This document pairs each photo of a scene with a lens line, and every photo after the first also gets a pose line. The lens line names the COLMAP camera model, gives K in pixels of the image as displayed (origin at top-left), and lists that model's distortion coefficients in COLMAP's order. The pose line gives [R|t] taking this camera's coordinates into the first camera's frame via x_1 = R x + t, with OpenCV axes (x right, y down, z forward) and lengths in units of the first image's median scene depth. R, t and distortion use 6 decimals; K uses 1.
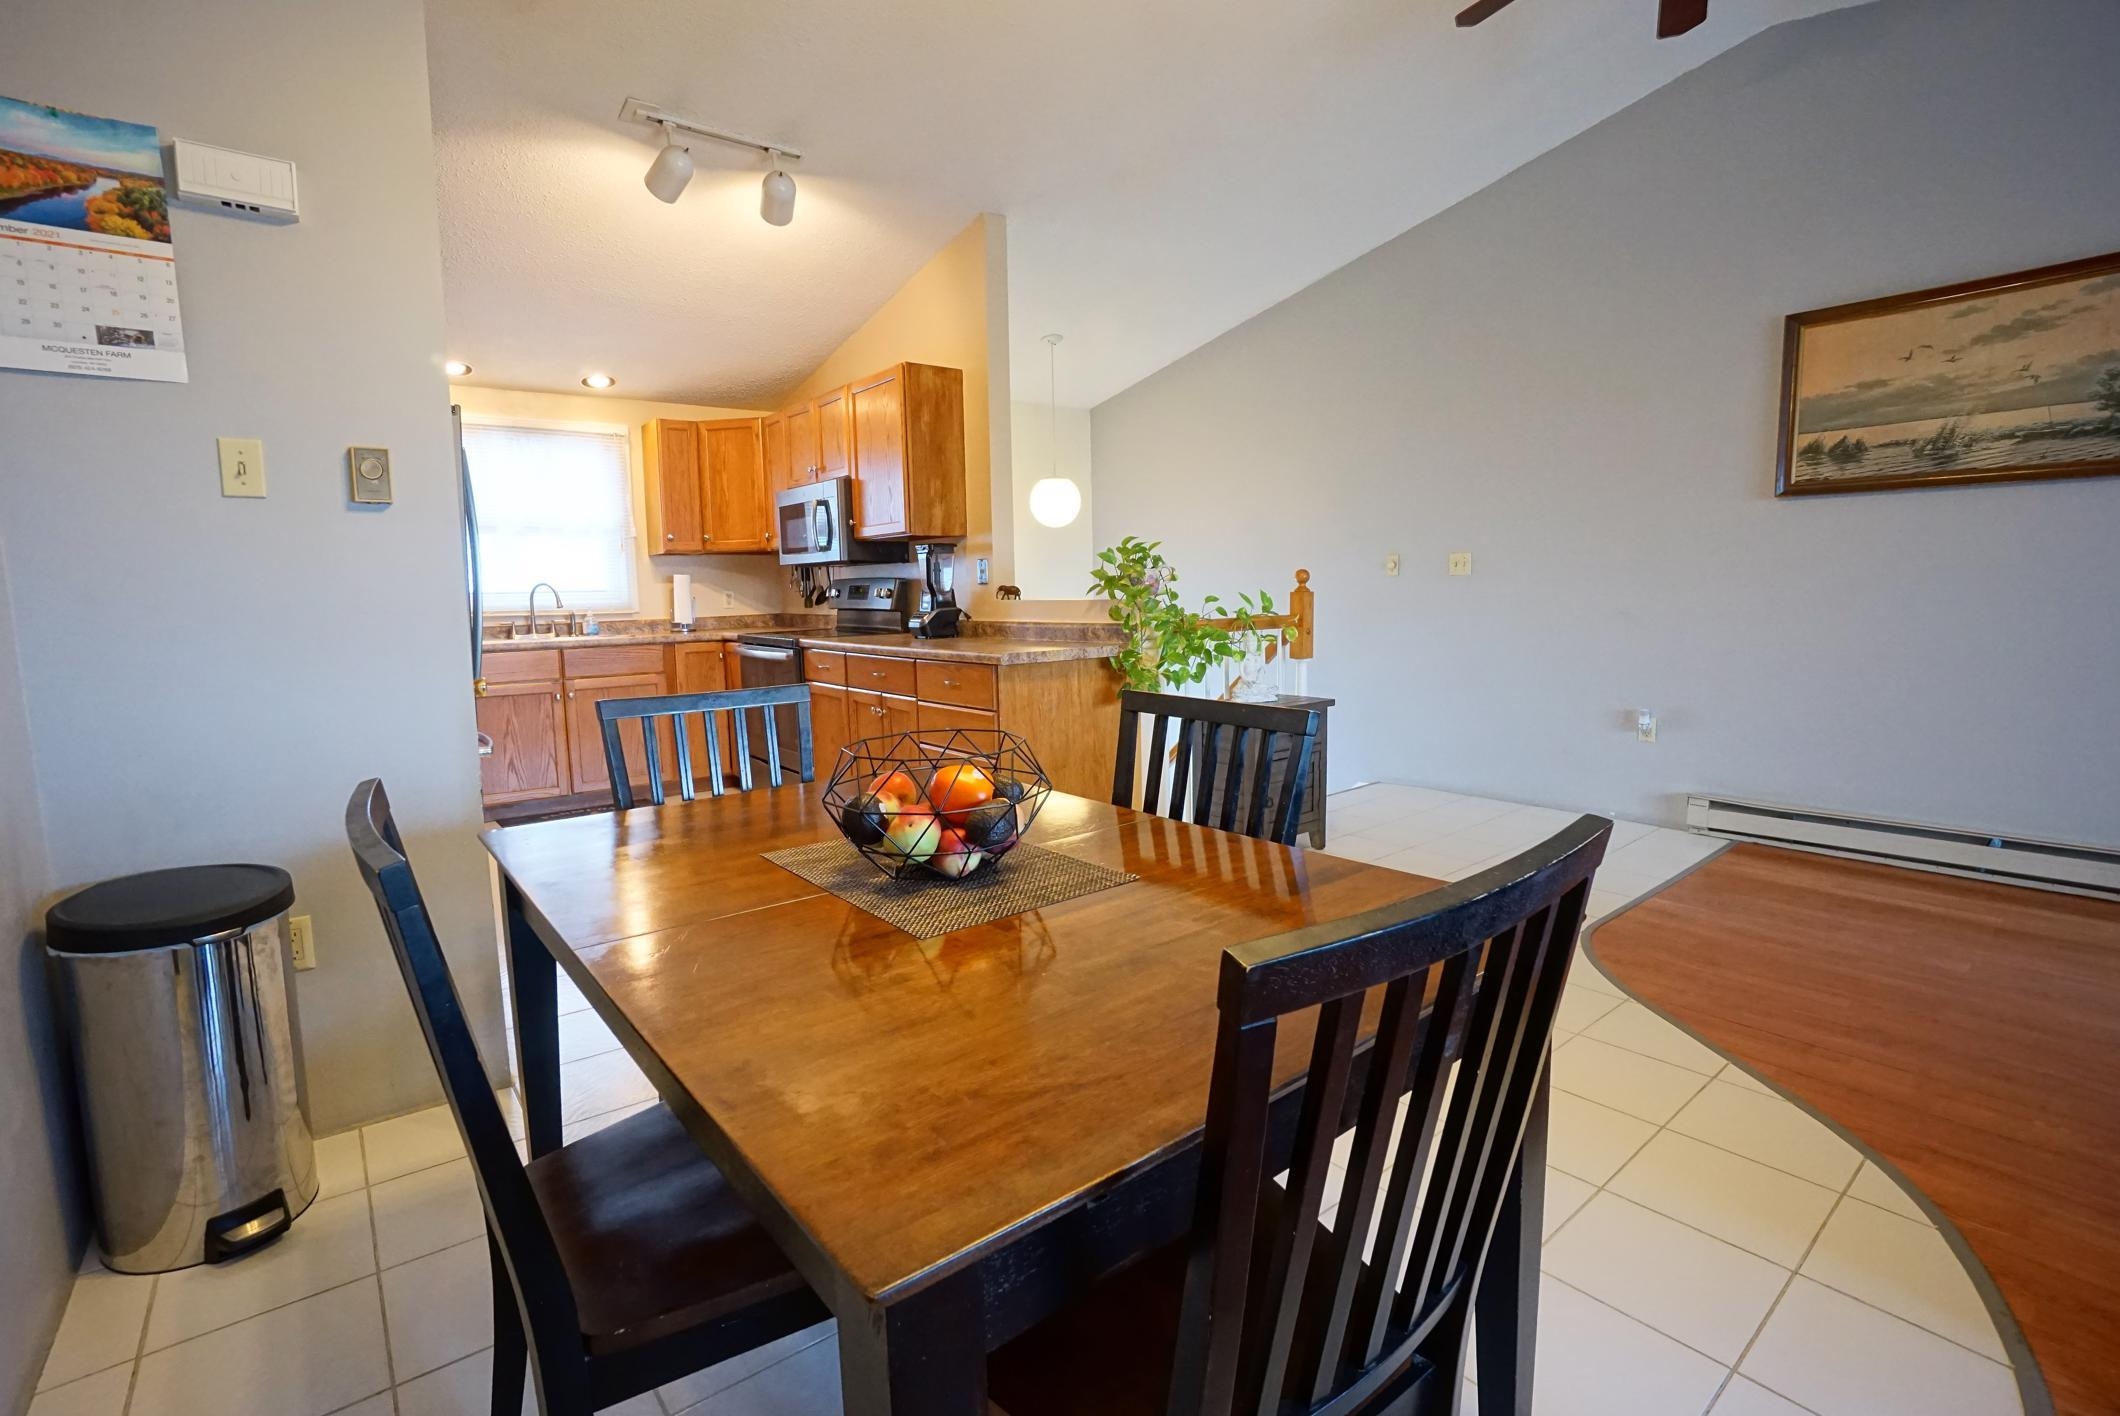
lens RADIAL K [[963.9, 0, 1043.9], [0, 963.9, 700.2], [0, 0, 1]] dist [-0.053639, 0.018477]
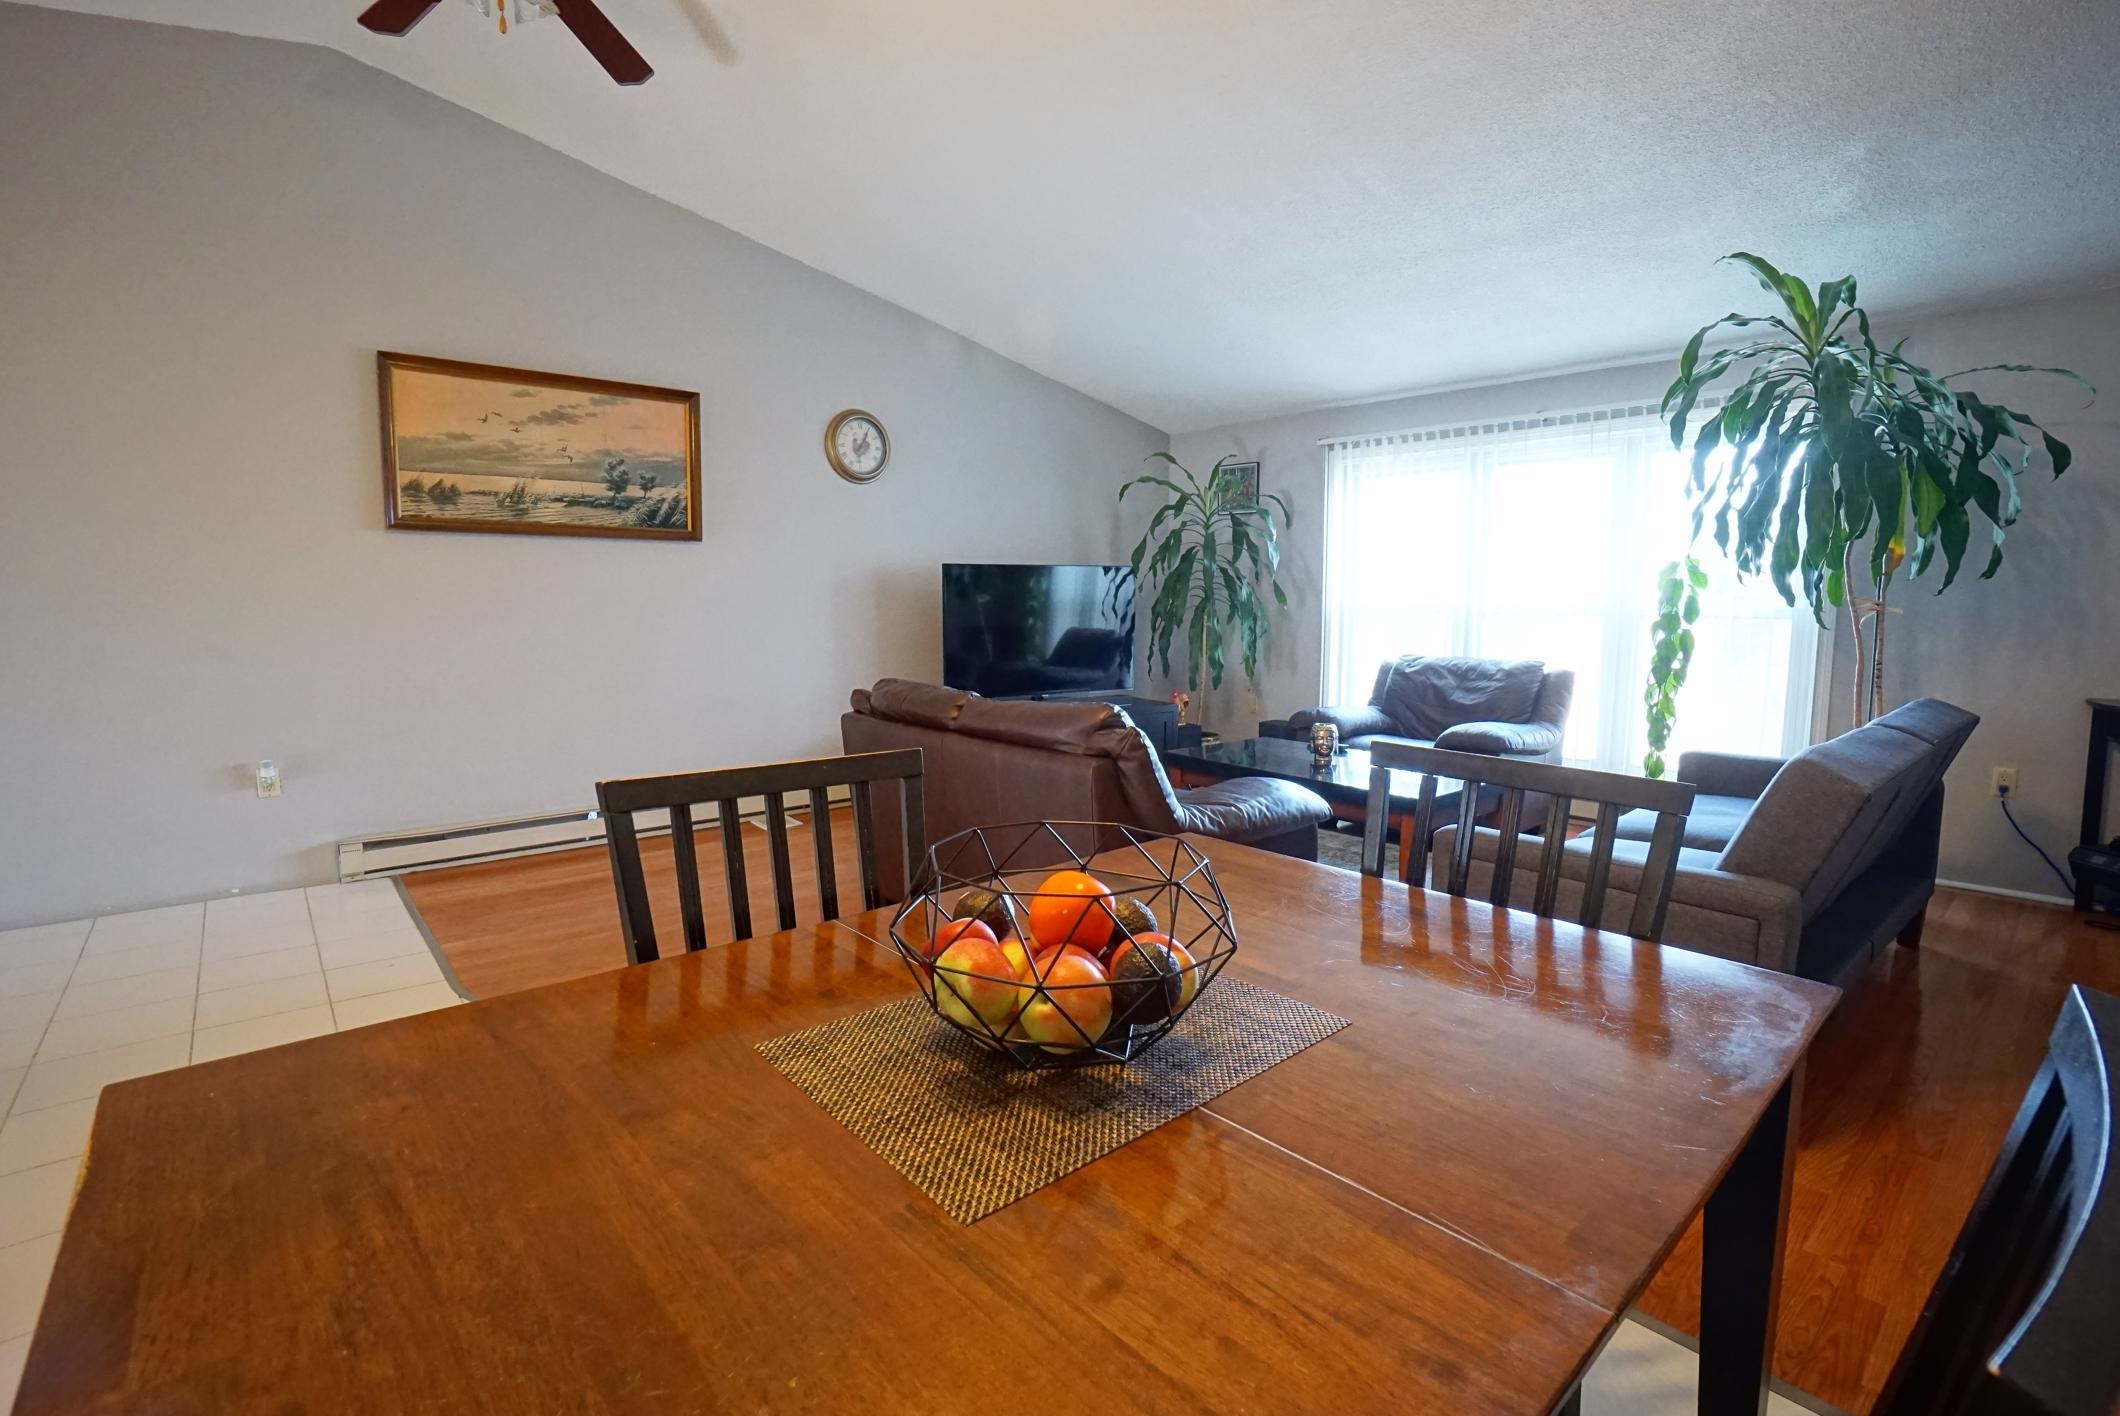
lens RADIAL K [[958.1, 0, 1050.0], [0, 958.1, 704.5], [0, 0, 1]] dist [-0.068943, 0.025405]
pose [[-0.049613, -0.086990, 0.994973, -0.240834], [0.113913, 0.989206, 0.092166, -0.037804], [-0.992251, 0.117913, -0.039168, 0.325035]]
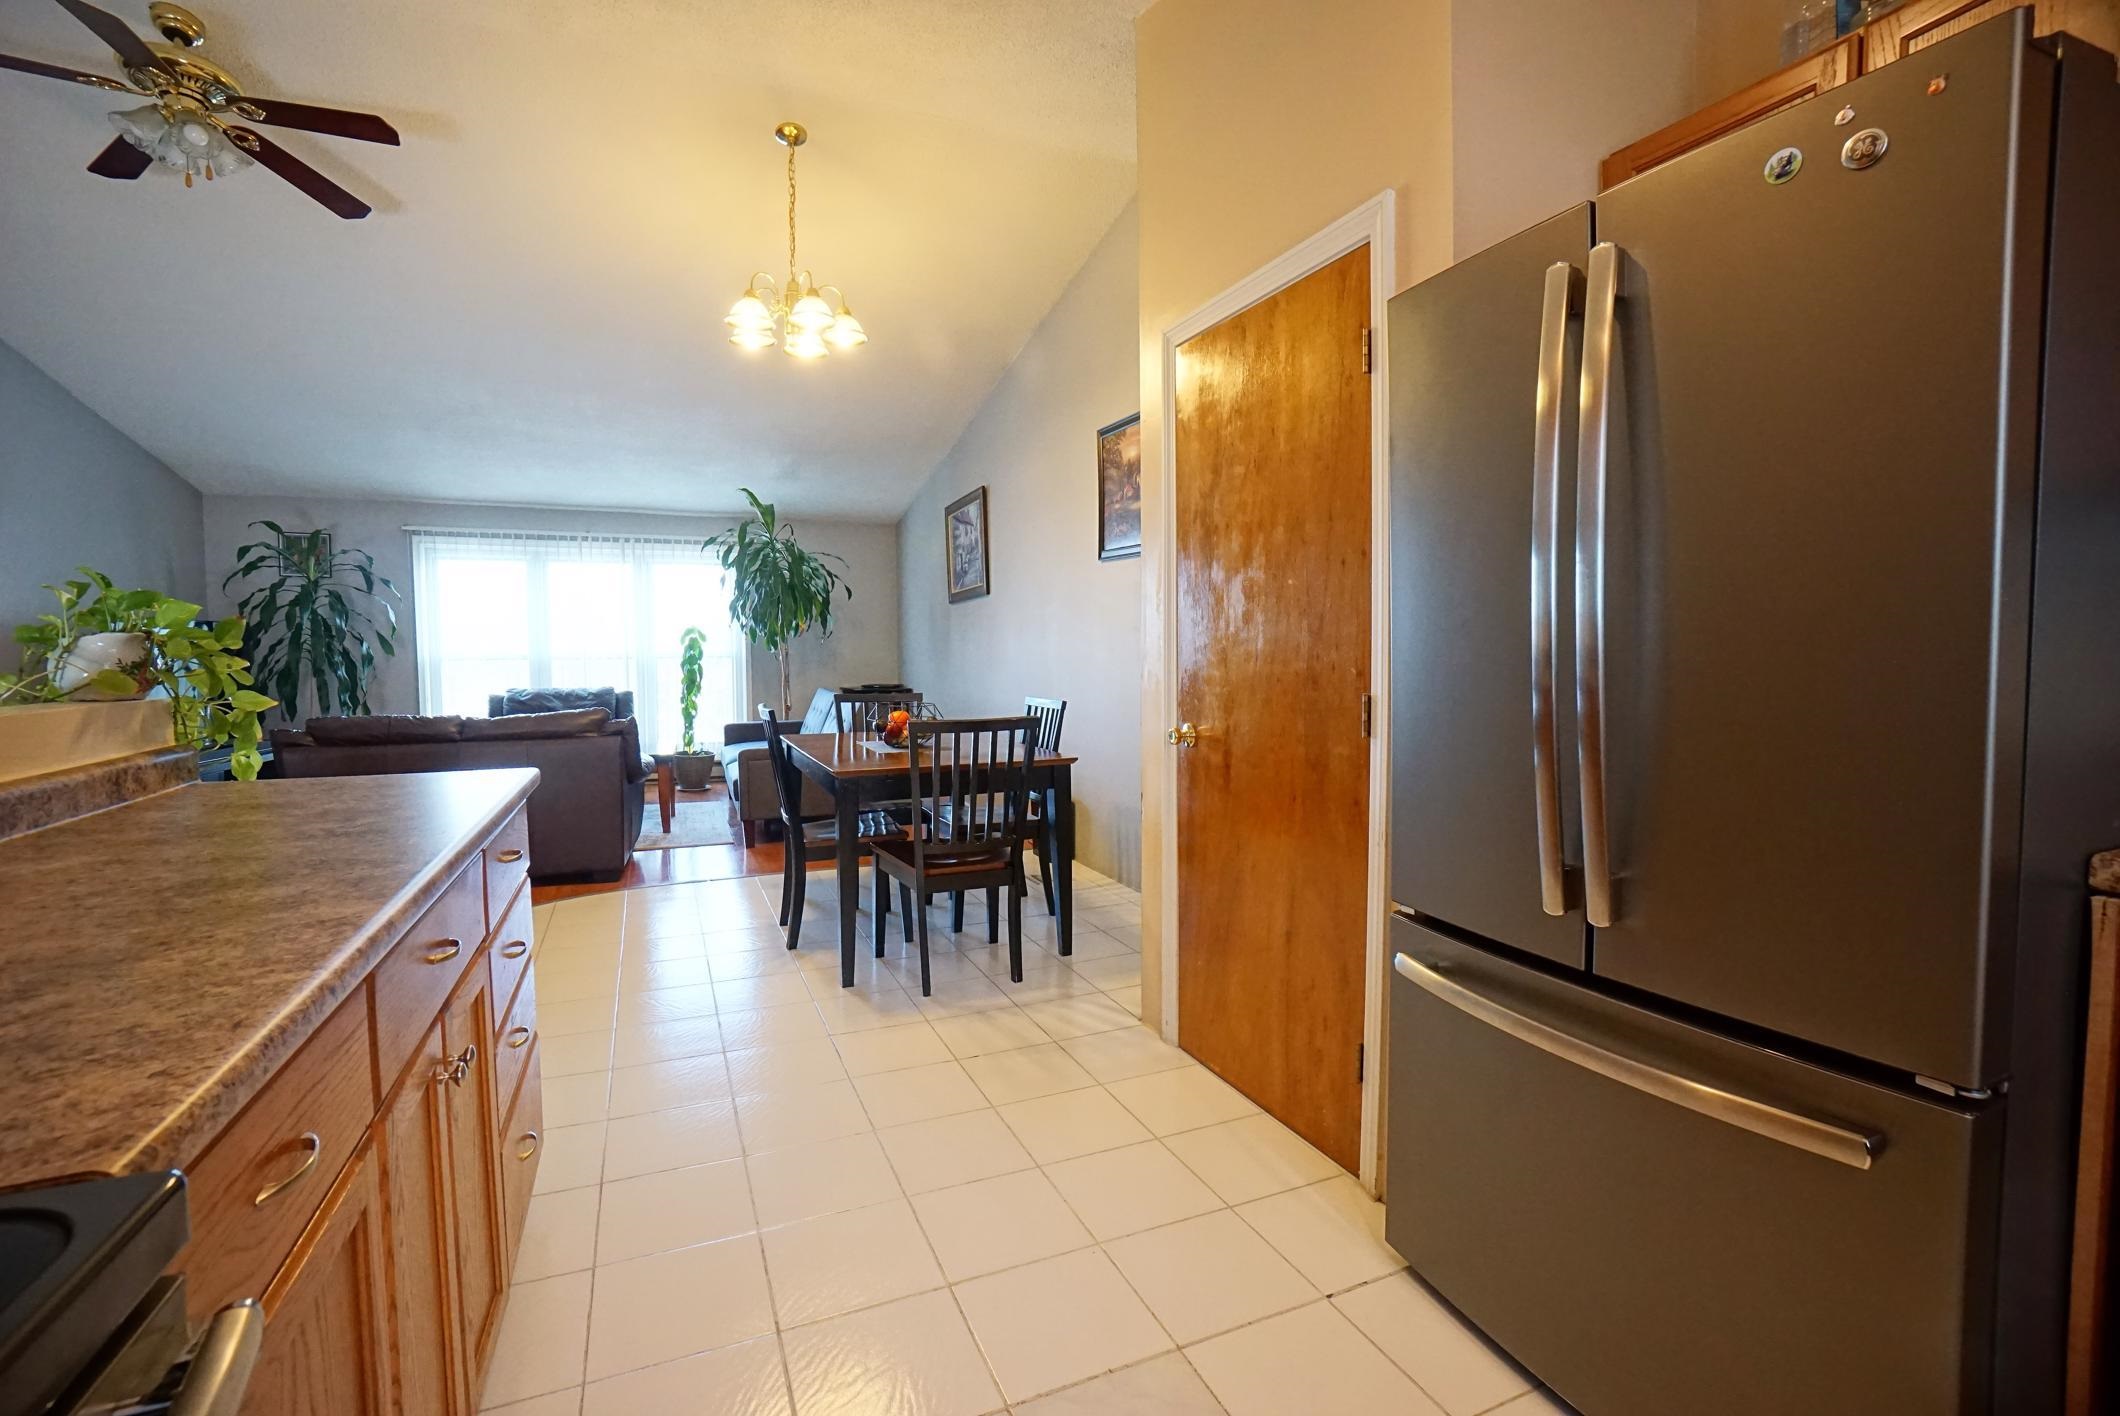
lens RADIAL K [[933.2, 0, 1048.6], [0, 933.2, 707.1], [0, 0, 1]] dist [-0.066160, 0.022218]
pose [[-0.966752, 0.008720, 0.255567, -0.427292], [0.054252, 0.983661, 0.171660, -0.139487], [-0.249895, 0.179817, -0.951430, 1.188721]]
